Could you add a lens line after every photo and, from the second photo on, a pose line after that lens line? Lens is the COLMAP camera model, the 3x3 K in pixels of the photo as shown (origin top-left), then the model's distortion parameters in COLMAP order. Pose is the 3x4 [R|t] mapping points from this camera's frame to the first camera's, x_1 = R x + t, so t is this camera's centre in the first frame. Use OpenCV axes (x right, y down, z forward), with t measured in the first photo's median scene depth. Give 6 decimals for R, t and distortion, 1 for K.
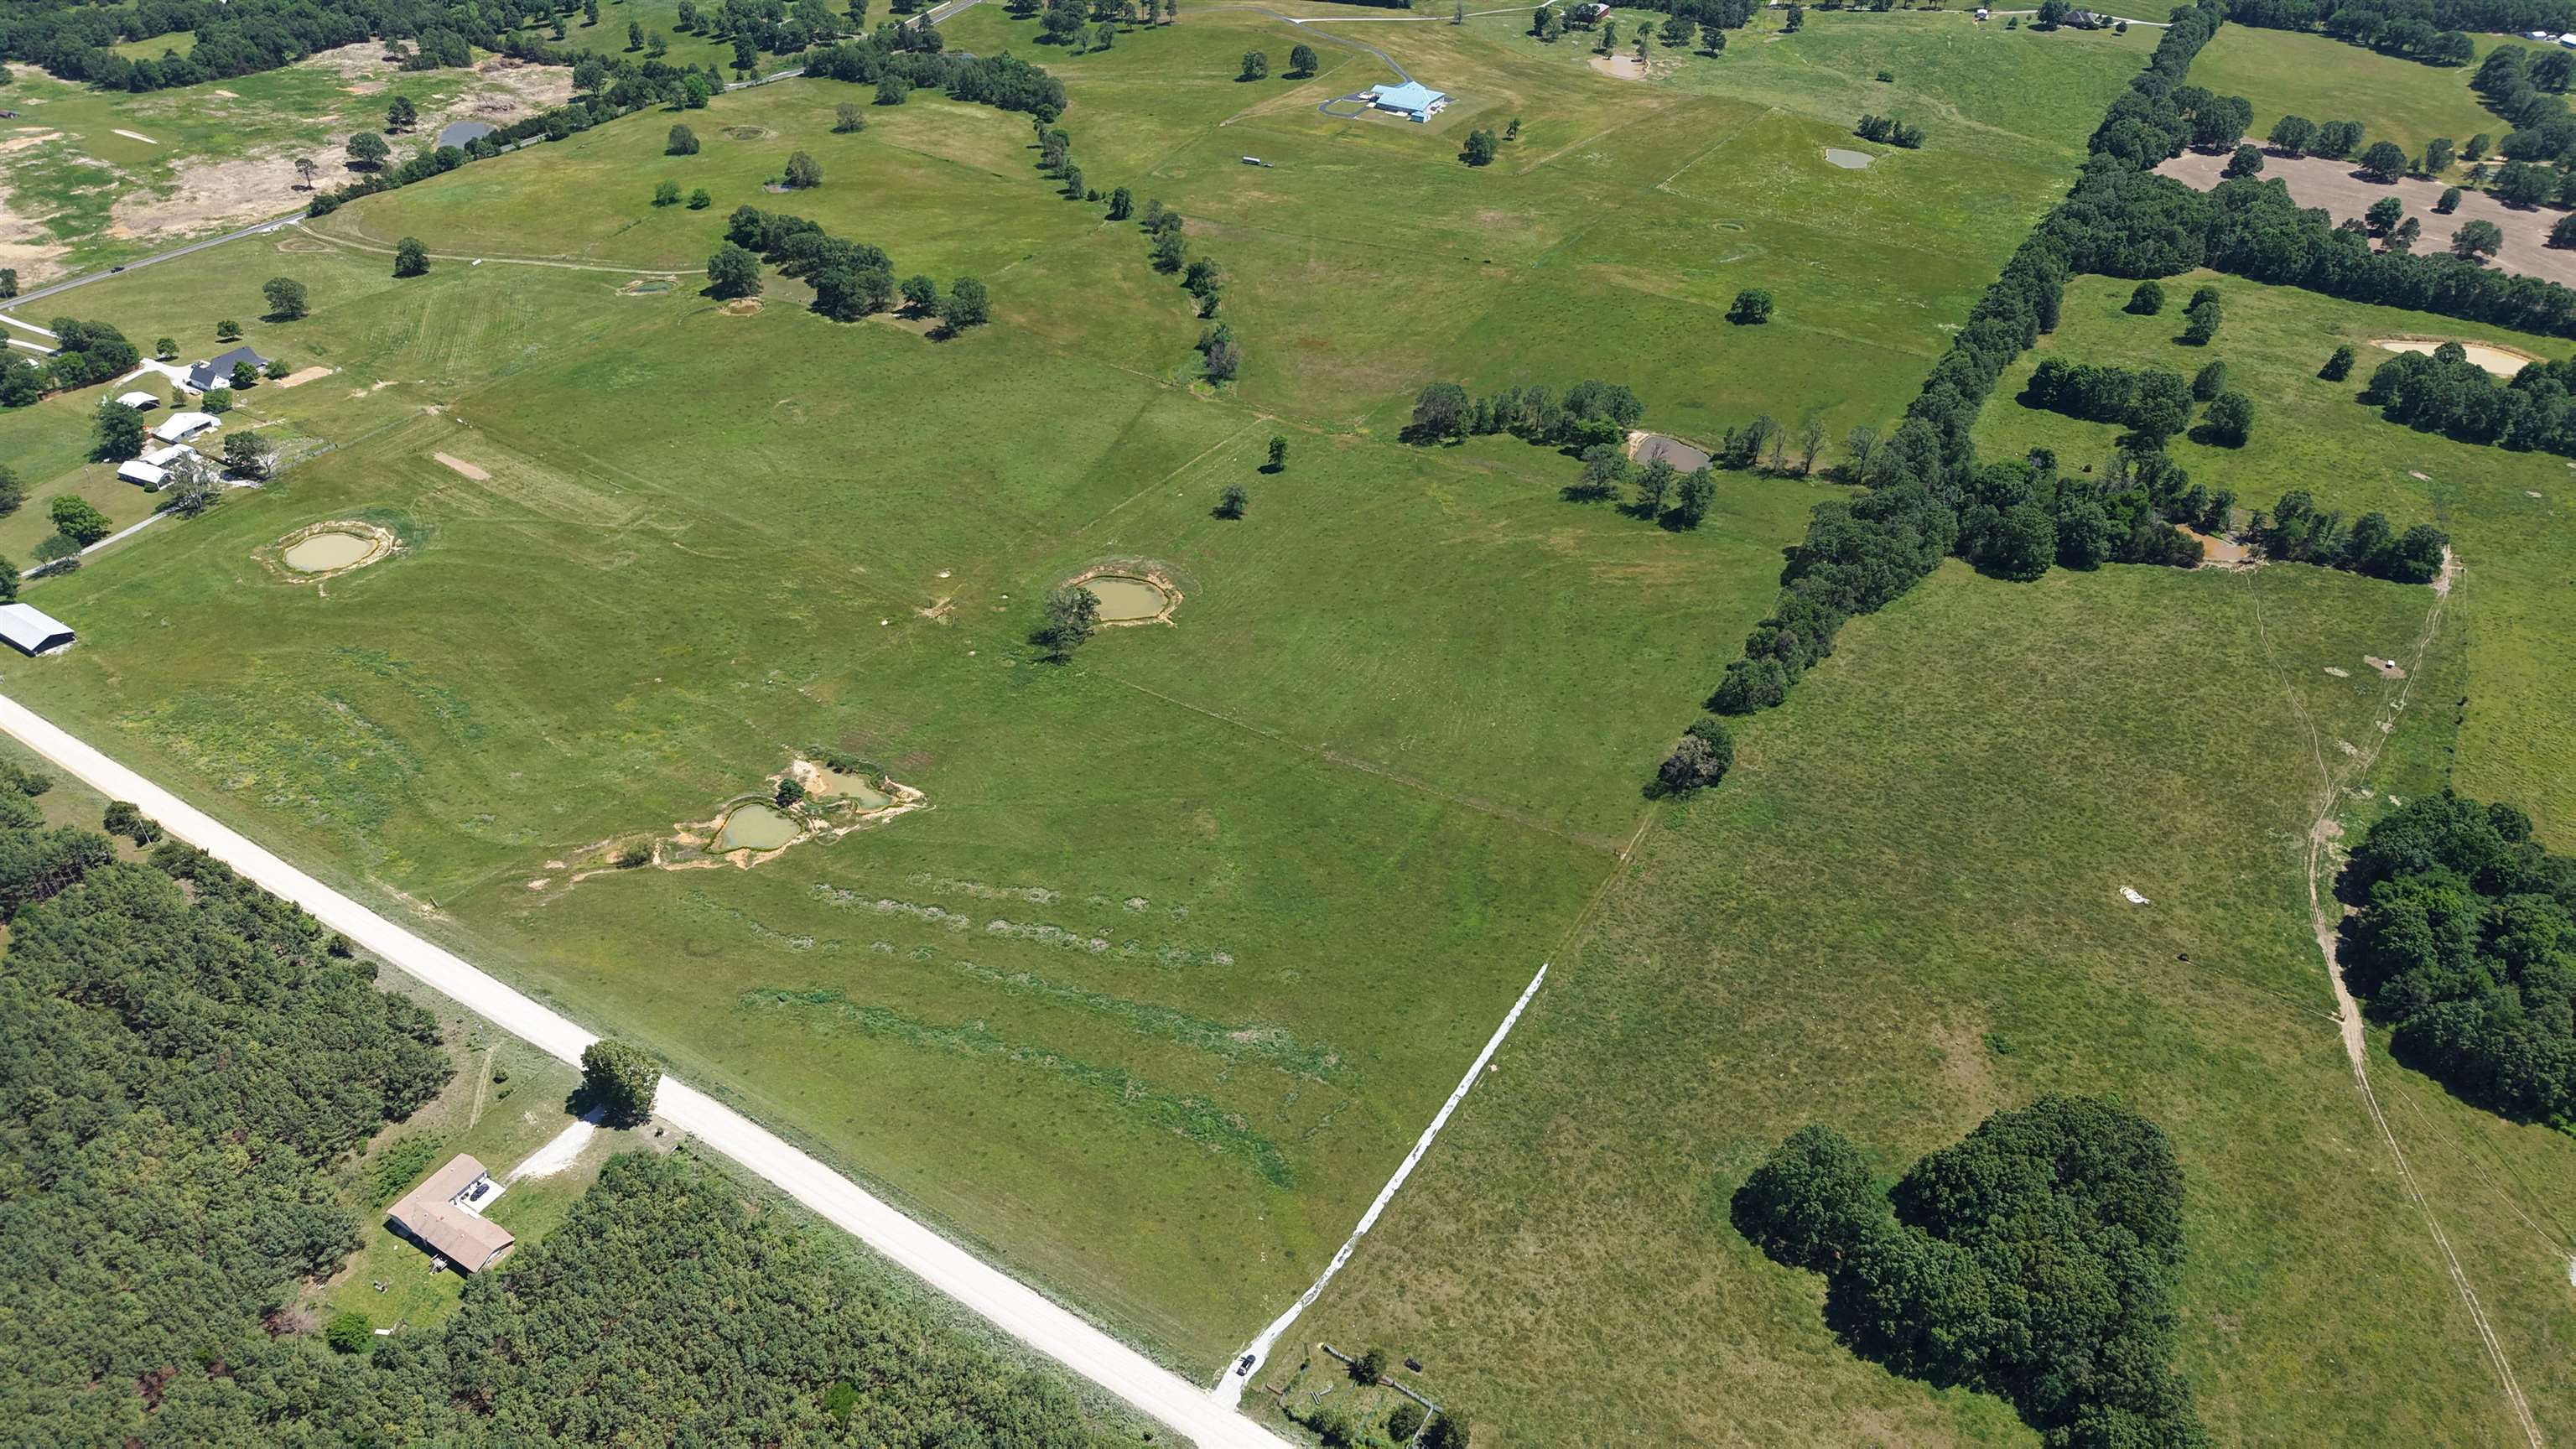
lens RADIAL K [[1722.2, 0, 1284.3], [0, 1722.2, 729.7], [0, 0, 1]] dist [0.020524, -0.019890]
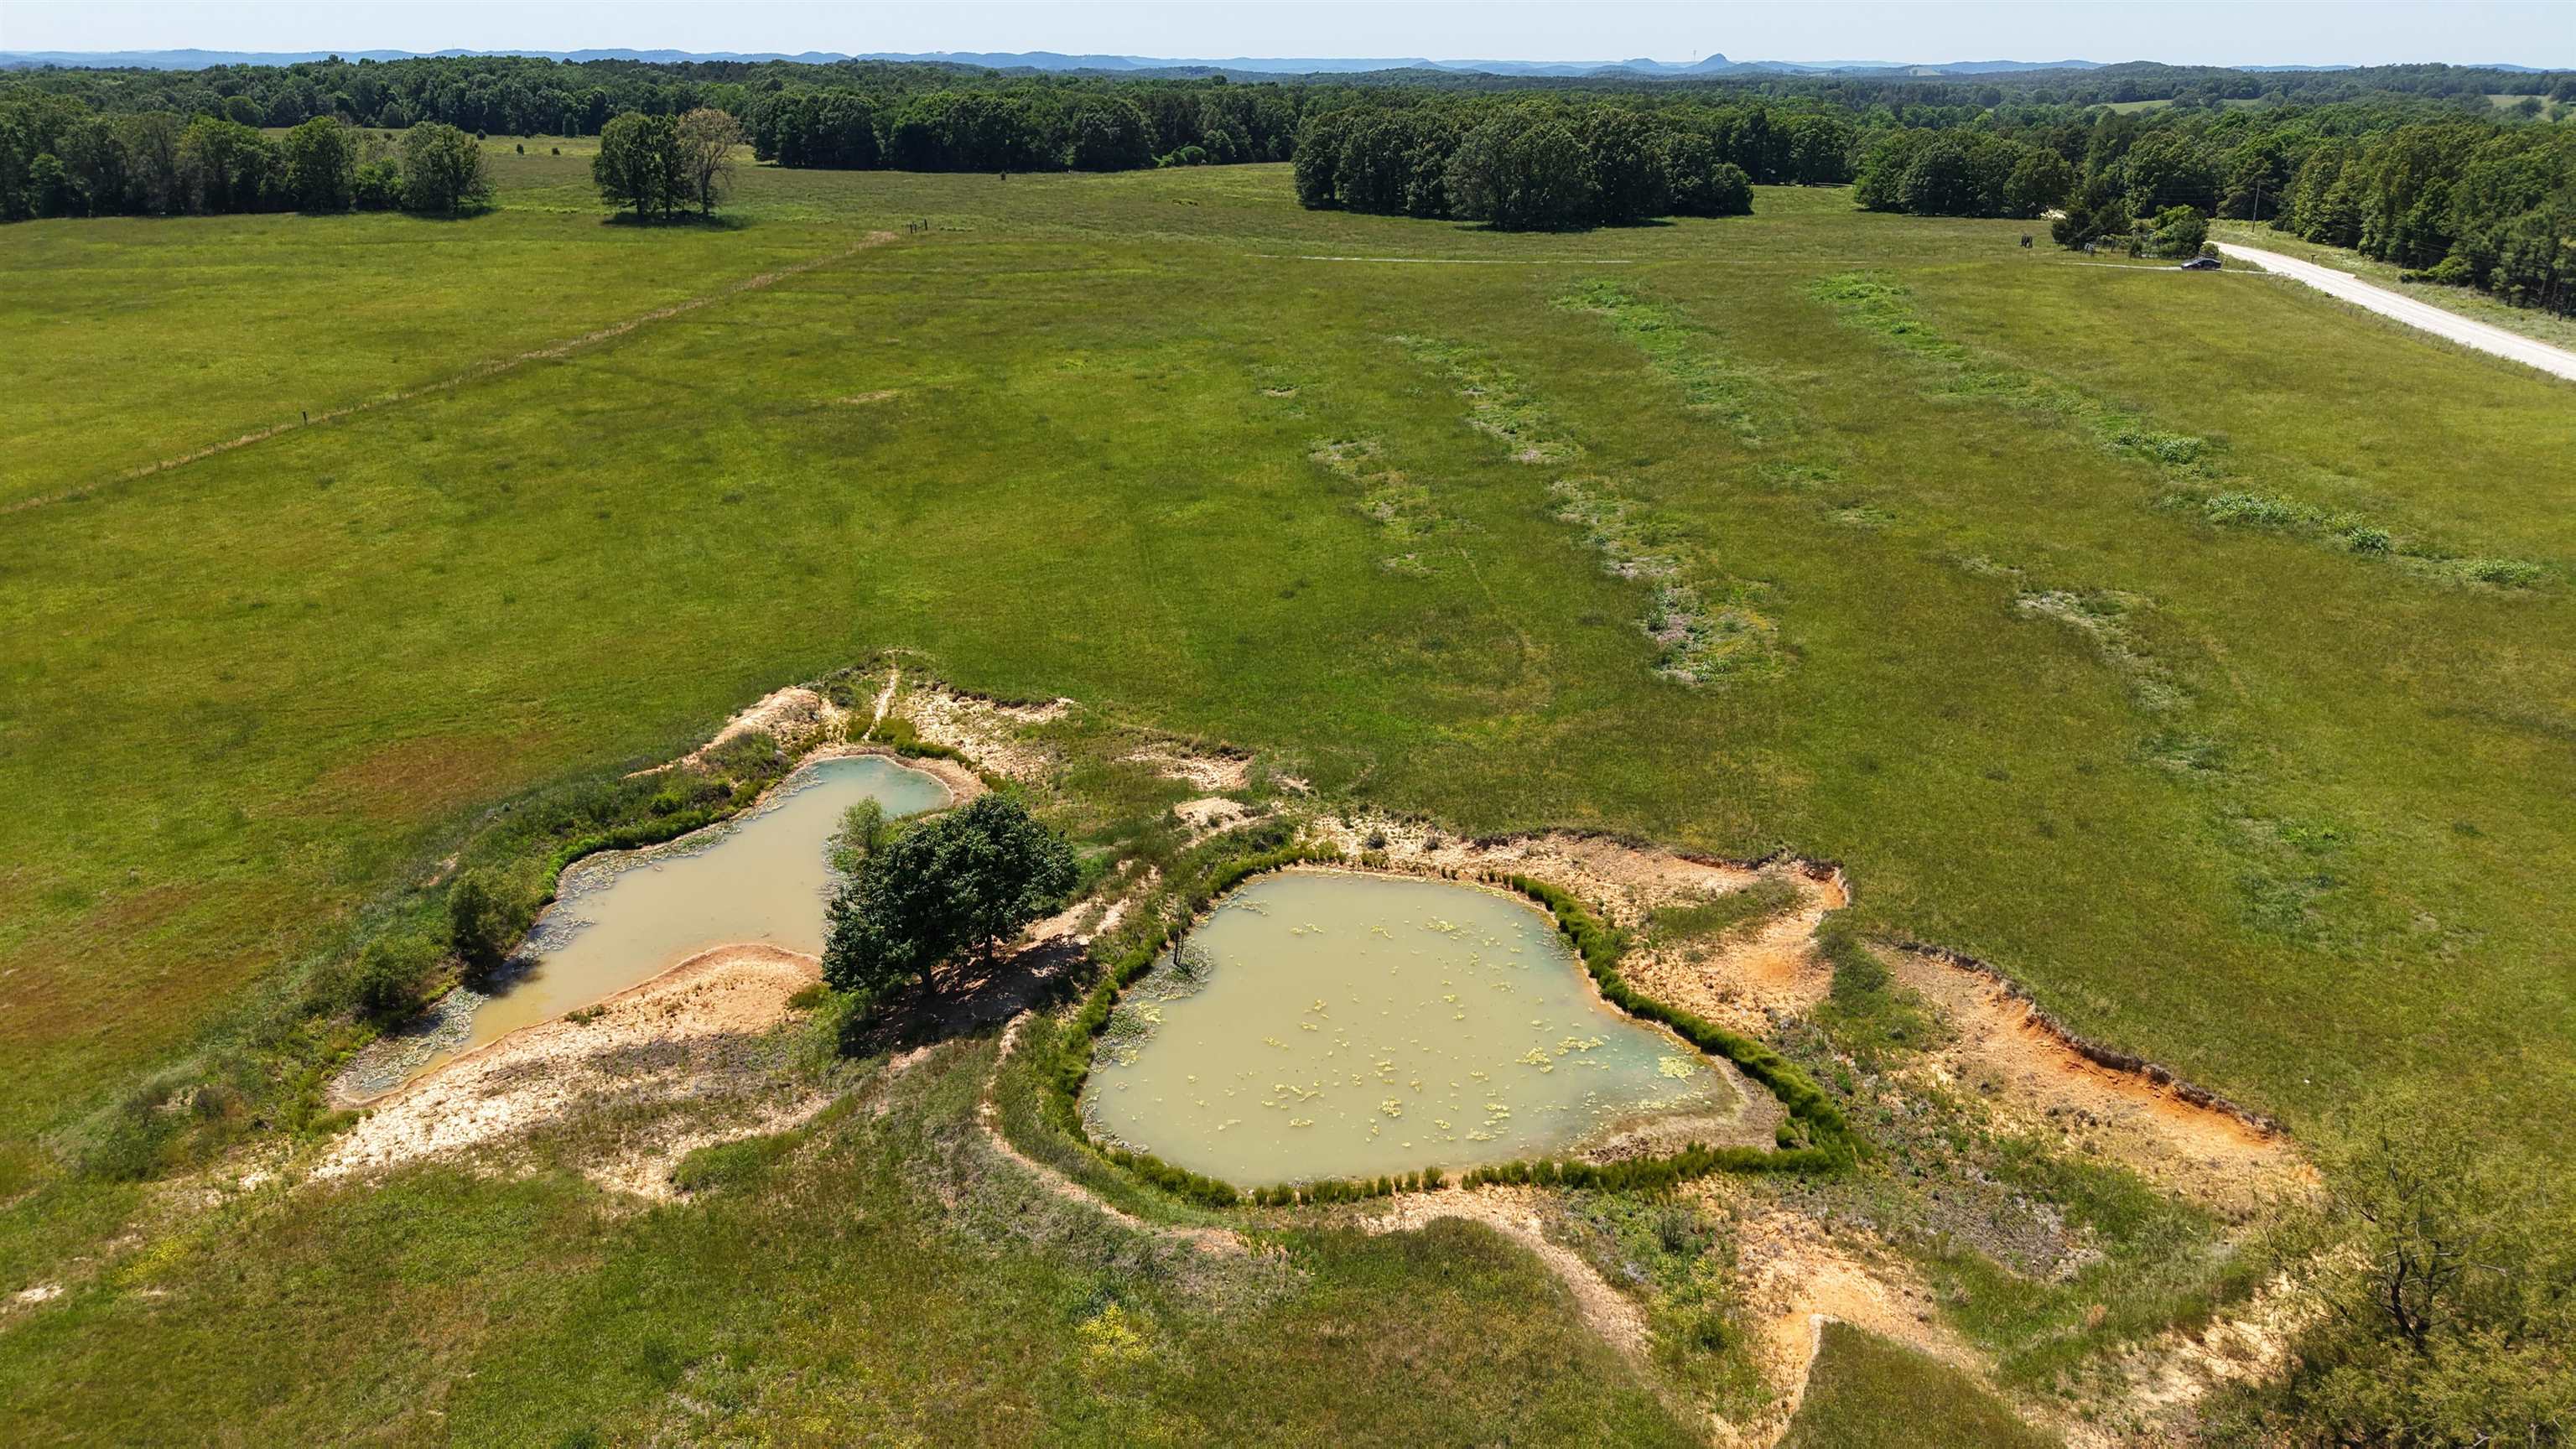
lens RADIAL K [[1715.8, 0, 1273.6], [0, 1715.8, 730.6], [0, 0, 1]] dist [0.035054, -0.034776]
pose [[-0.308107, -0.357474, 0.881636, -0.311624], [0.553110, 0.686691, 0.471726, -0.014355], [-0.774041, 0.632984, -0.013852, 0.767982]]
